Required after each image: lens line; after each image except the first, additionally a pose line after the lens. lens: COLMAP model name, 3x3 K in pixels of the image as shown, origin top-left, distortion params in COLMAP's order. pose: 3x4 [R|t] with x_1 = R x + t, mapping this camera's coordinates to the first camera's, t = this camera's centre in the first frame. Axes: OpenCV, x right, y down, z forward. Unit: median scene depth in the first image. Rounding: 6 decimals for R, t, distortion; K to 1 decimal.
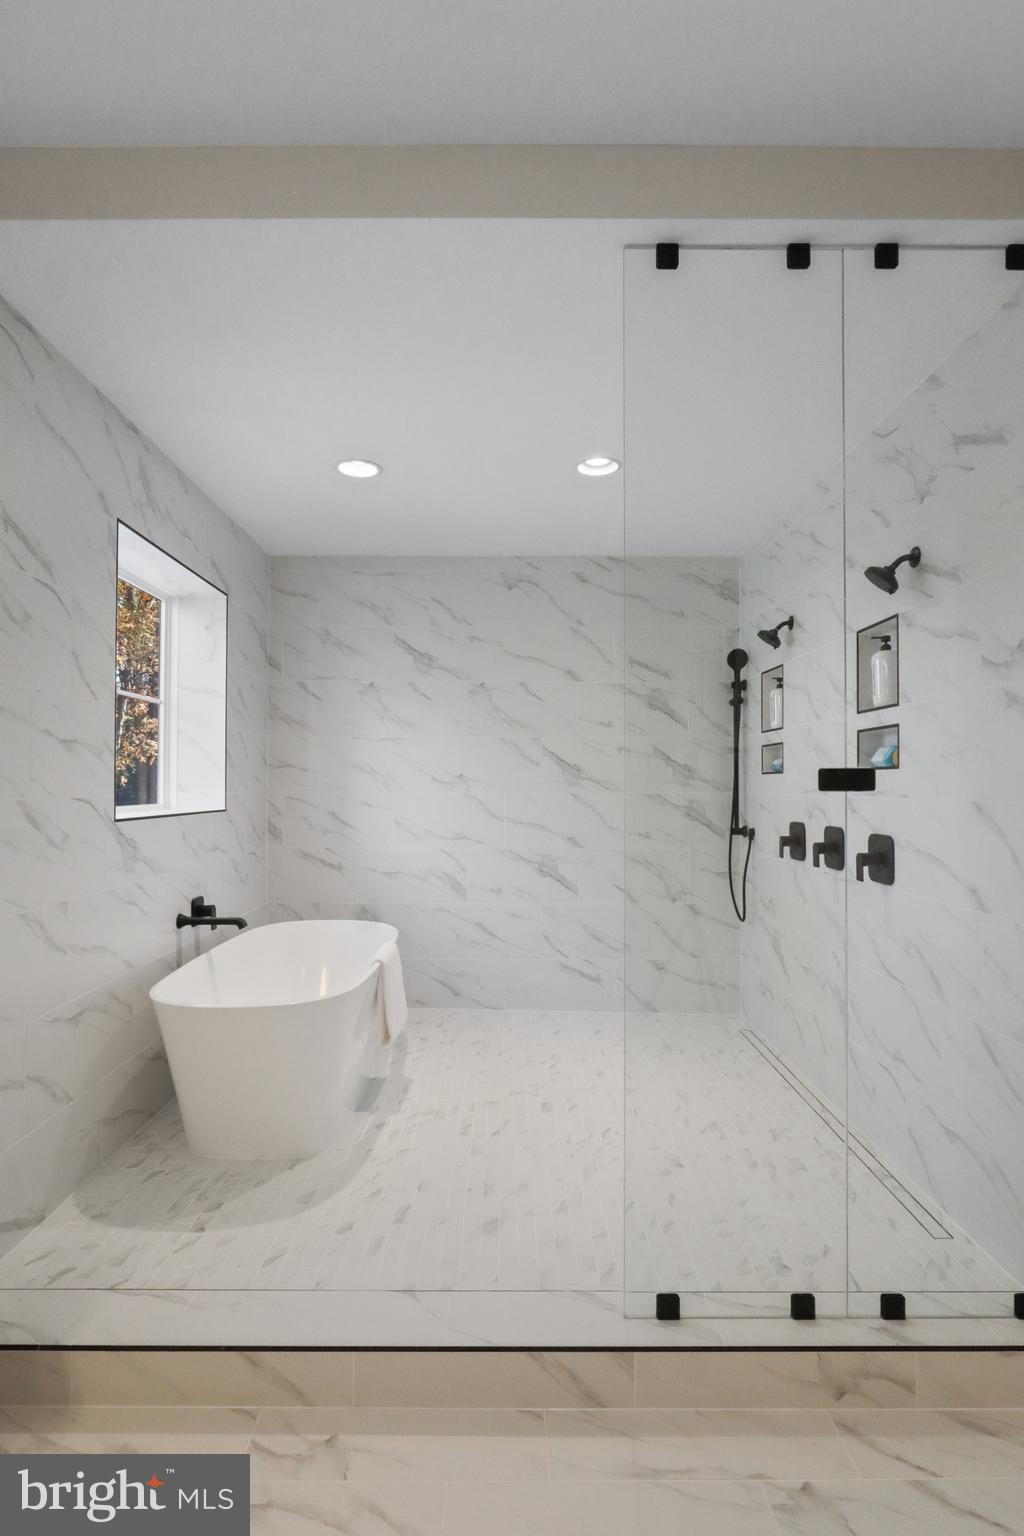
lens RADIAL K [[760.7, 0, 513.6], [0, 760.7, 774.5], [0, 0, 1]] dist [-0.012780, 0.005000]
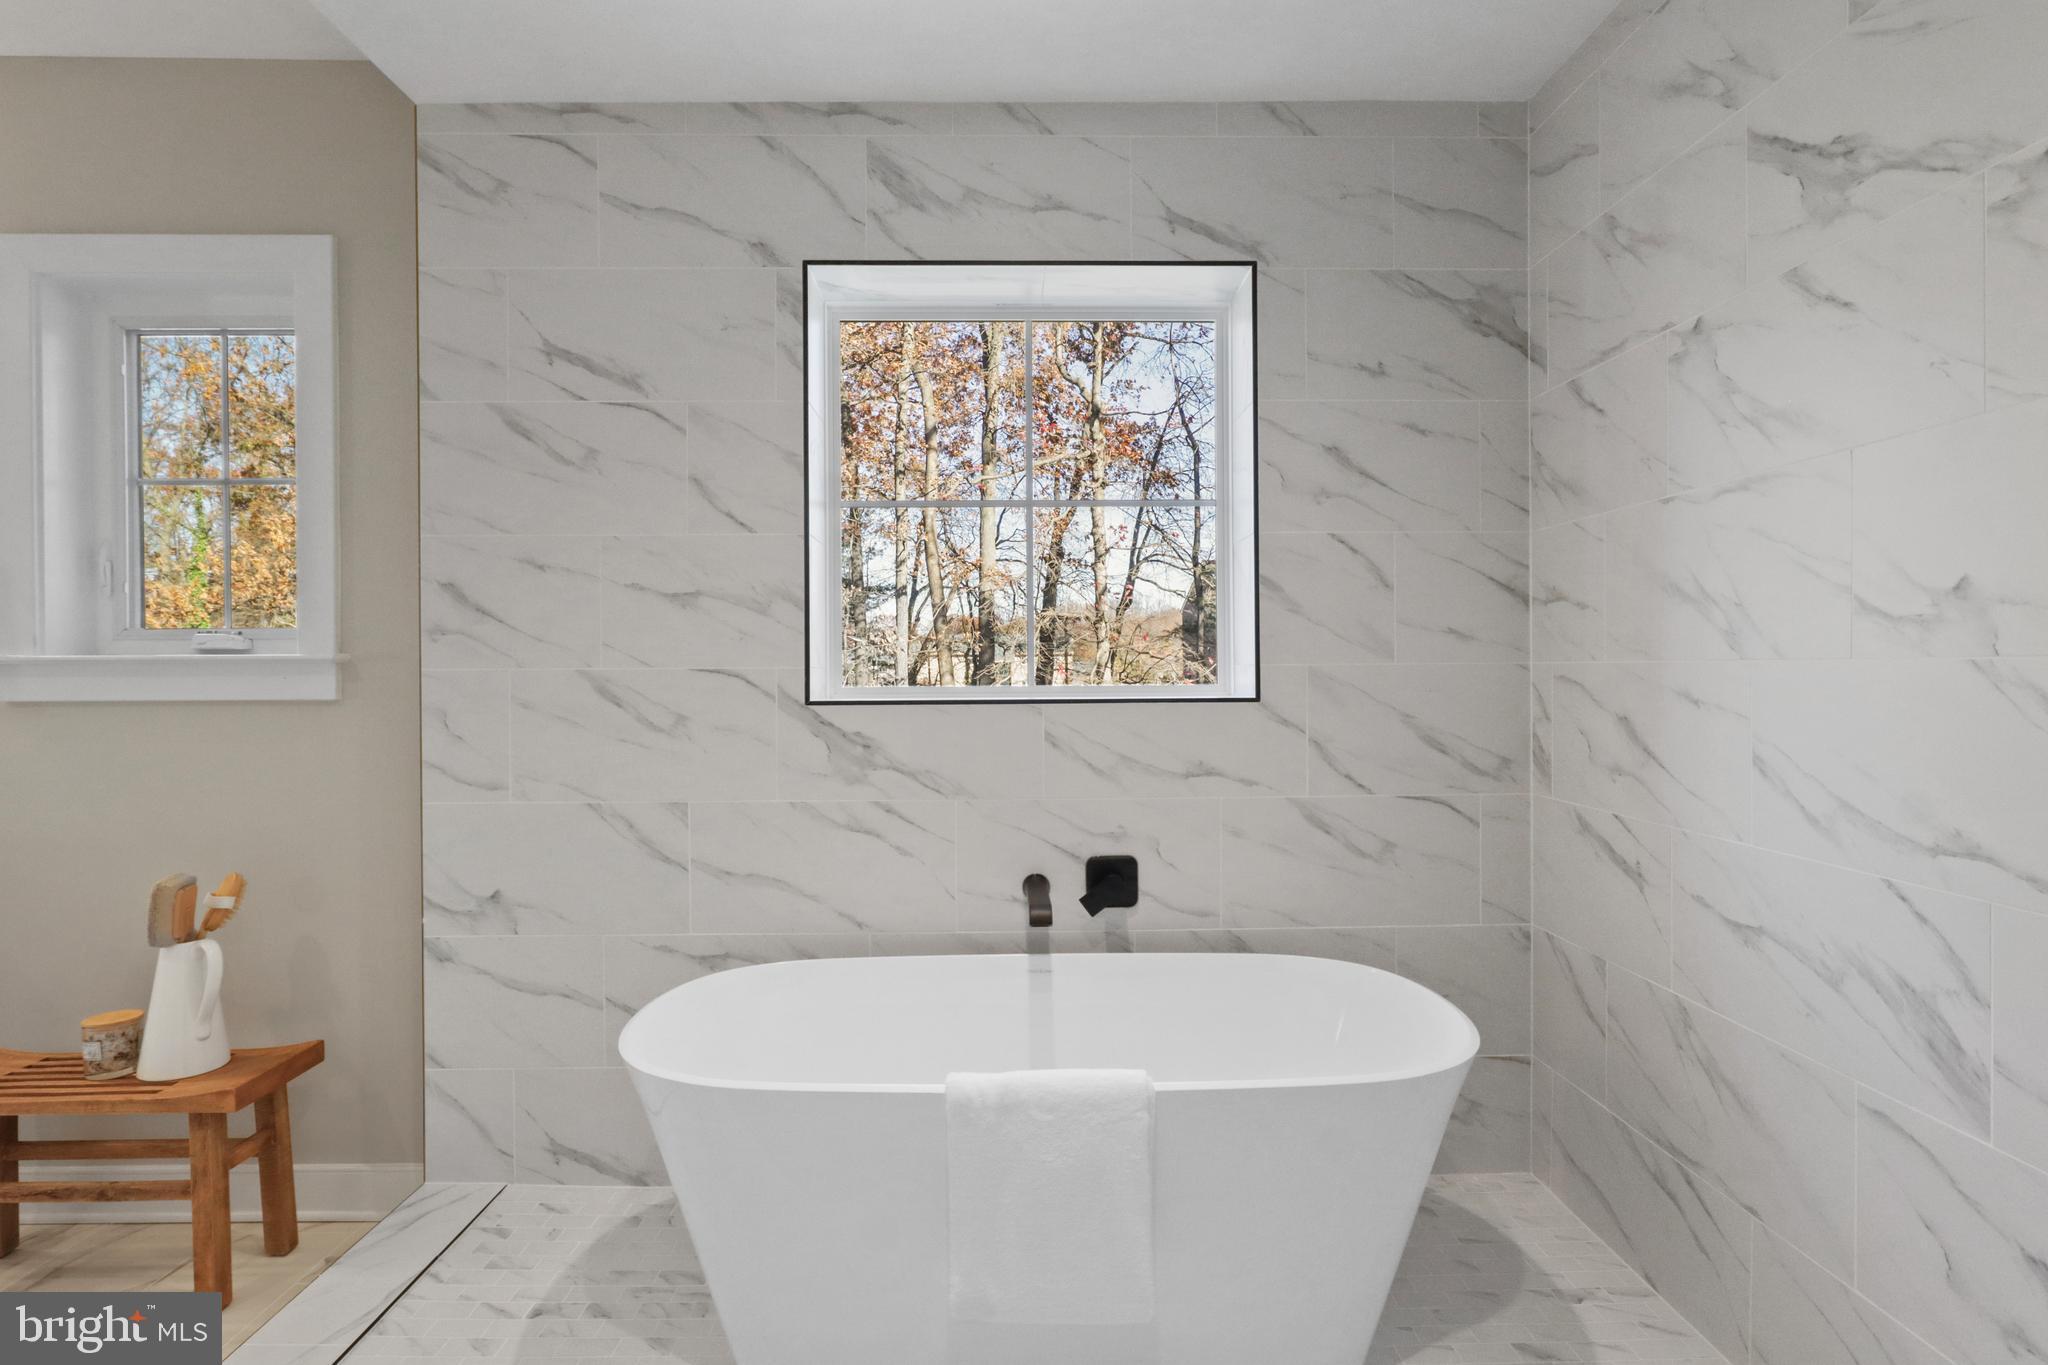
lens RADIAL K [[1014.2, 0, 1028.0], [0, 1014.2, 678.4], [0, 0, 1]] dist [-0.012780, 0.005000]
pose [[0.010934, 0.007409, -0.999913, 0.236629], [0.021008, 0.999750, 0.007638, 0.021077], [0.999720, -0.021090, 0.010776, 0.711174]]
